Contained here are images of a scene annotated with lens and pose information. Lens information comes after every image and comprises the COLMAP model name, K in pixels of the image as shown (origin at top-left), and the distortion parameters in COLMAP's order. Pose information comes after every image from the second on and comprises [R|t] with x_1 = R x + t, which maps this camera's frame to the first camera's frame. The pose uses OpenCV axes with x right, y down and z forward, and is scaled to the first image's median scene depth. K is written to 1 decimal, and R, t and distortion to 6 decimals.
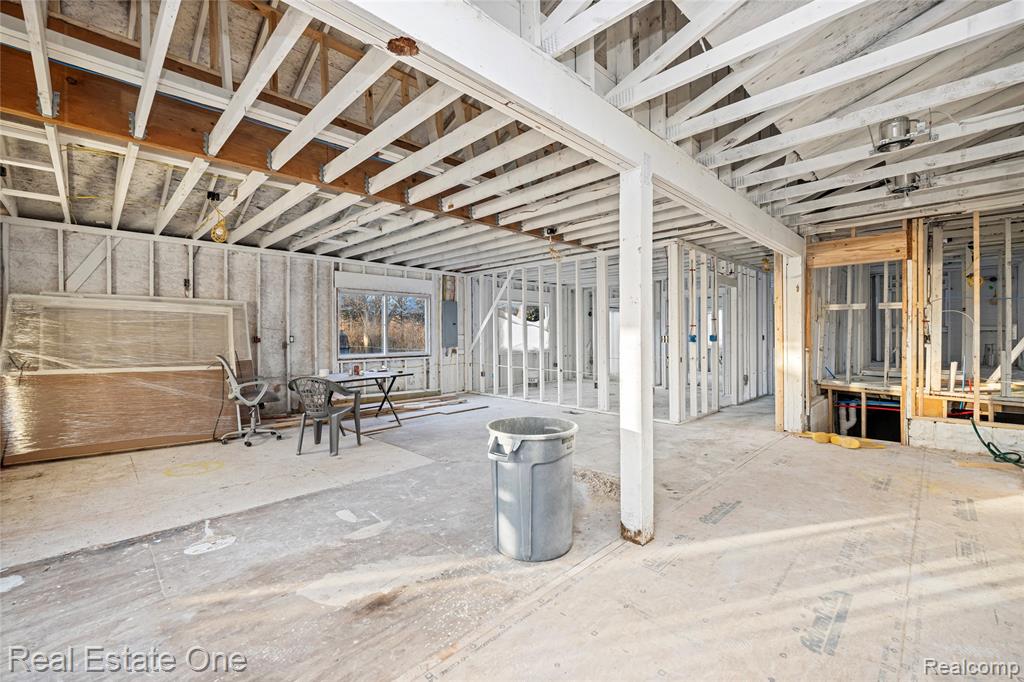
lens RADIAL K [[427.7, 0, 513.2], [0, 427.7, 333.8], [0, 0, 1]] dist [-0.003054, -0.000372]
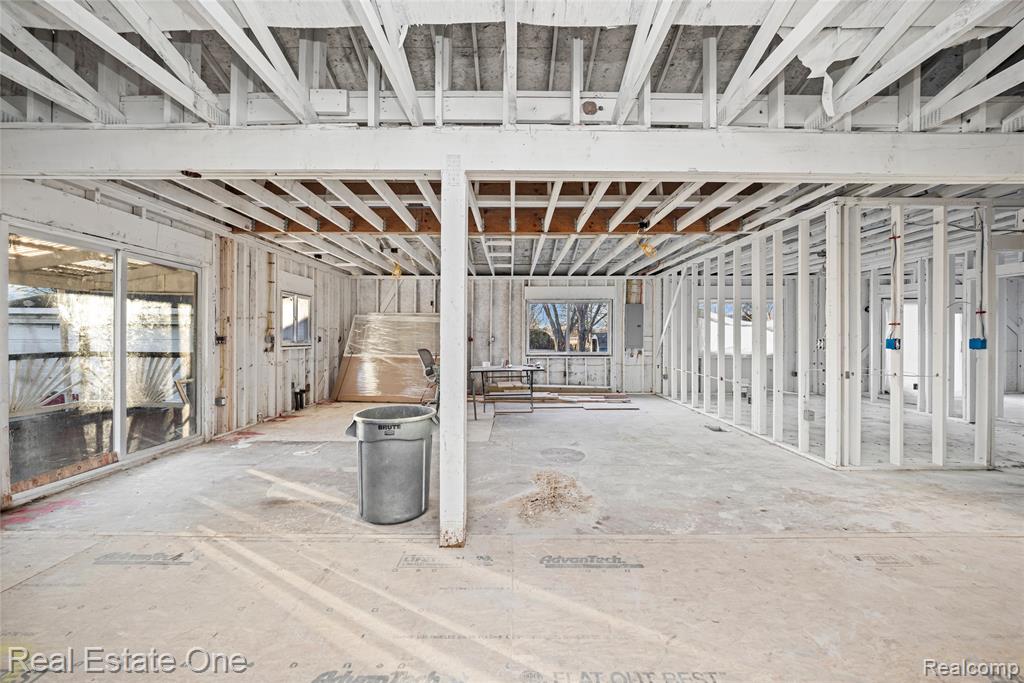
lens RADIAL K [[380.0, 0, 513.4], [0, 380.0, 336.6], [0, 0, 1]] dist [-0.005962, 0.000120]
pose [[0.707215, 0.004232, -0.706986, 0.451327], [-0.001312, 0.999988, 0.004673, -0.001644], [0.706997, -0.002377, 0.707212, 0.209874]]
